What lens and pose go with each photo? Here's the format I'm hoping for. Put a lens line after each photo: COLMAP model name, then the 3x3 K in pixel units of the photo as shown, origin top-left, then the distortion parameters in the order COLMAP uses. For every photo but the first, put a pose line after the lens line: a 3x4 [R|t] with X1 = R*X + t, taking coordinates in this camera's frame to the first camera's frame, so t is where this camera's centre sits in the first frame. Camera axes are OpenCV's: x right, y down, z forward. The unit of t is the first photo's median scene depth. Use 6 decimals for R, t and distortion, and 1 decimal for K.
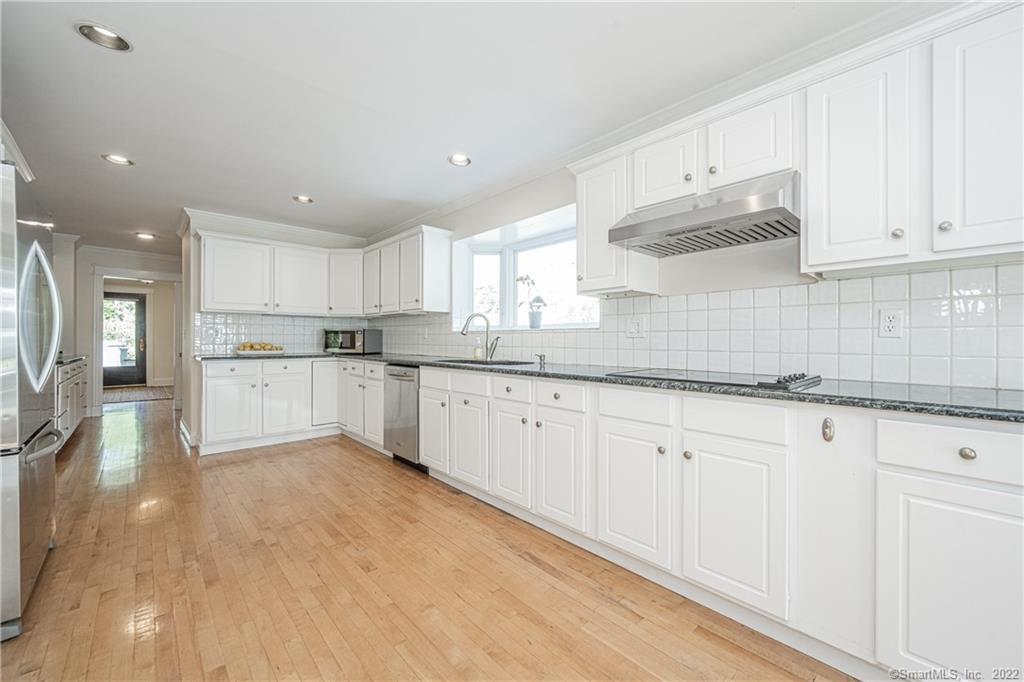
lens RADIAL K [[402.7, 0, 512.0], [0, 402.7, 337.3], [0, 0, 1]] dist [-0.002155, 0.000139]
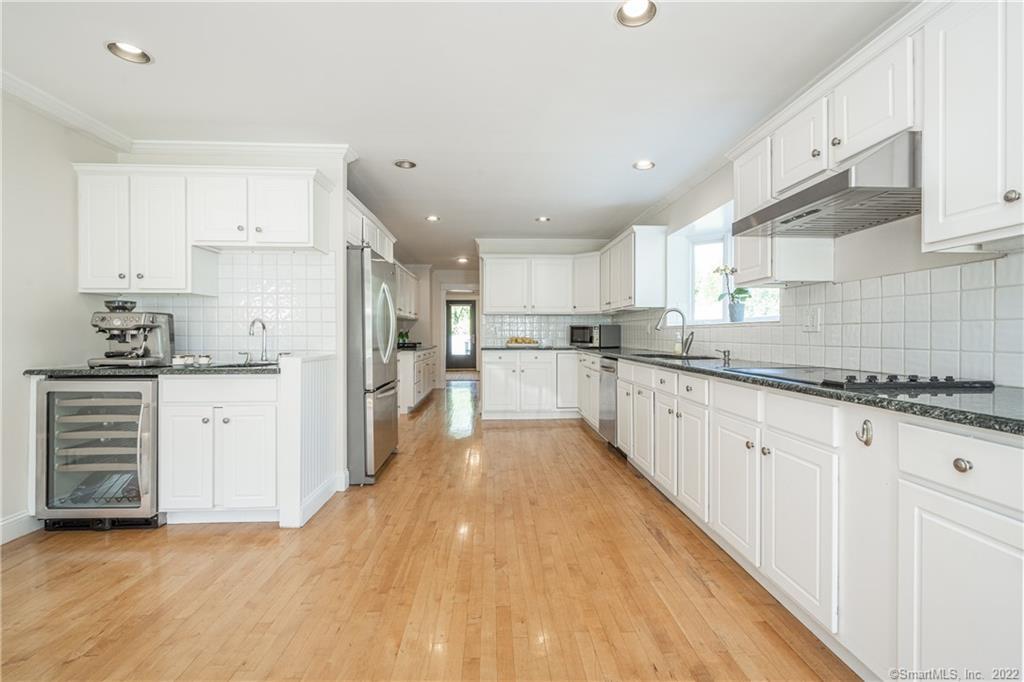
lens RADIAL K [[448.3, 0, 515.8], [0, 448.3, 334.2], [0, 0, 1]] dist [-0.000561, 0.001238]
pose [[0.771379, -0.002143, -0.636373, 0.383863], [0.005250, 0.999982, 0.002996, -0.000525], [0.636355, -0.005652, 0.771376, -0.136019]]
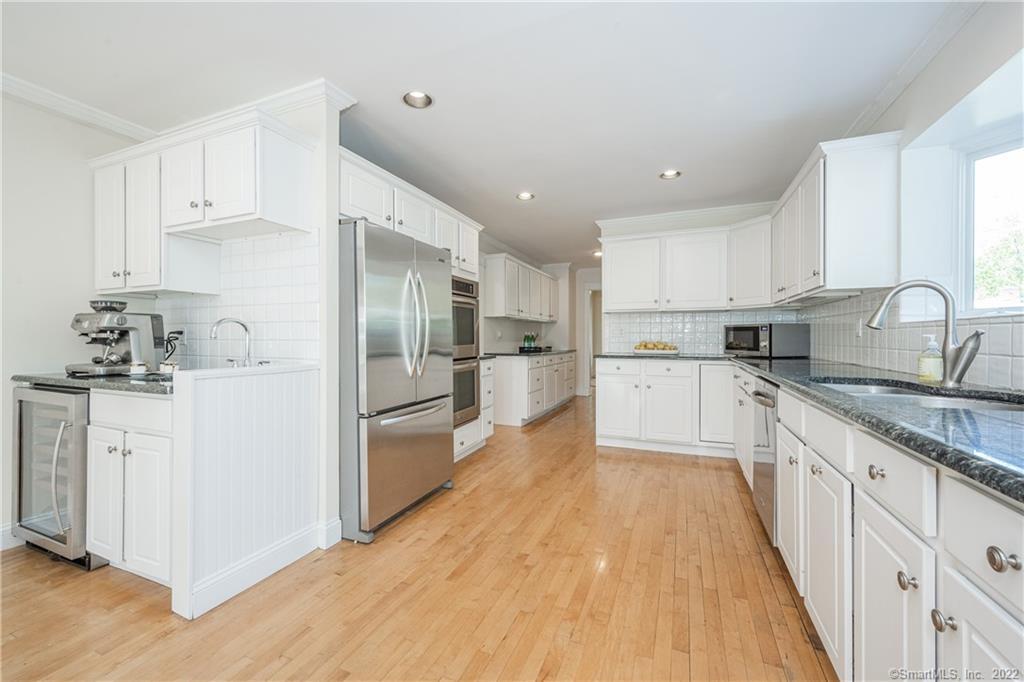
lens RADIAL K [[402.7, 0, 514.9], [0, 402.7, 337.7], [0, 0, 1]] dist [-0.002155, 0.000139]
pose [[0.421063, -0.001164, -0.907030, 0.162631], [0.005985, 0.999981, 0.001495, 0.001468], [0.907011, -0.006059, 0.421062, 0.463220]]
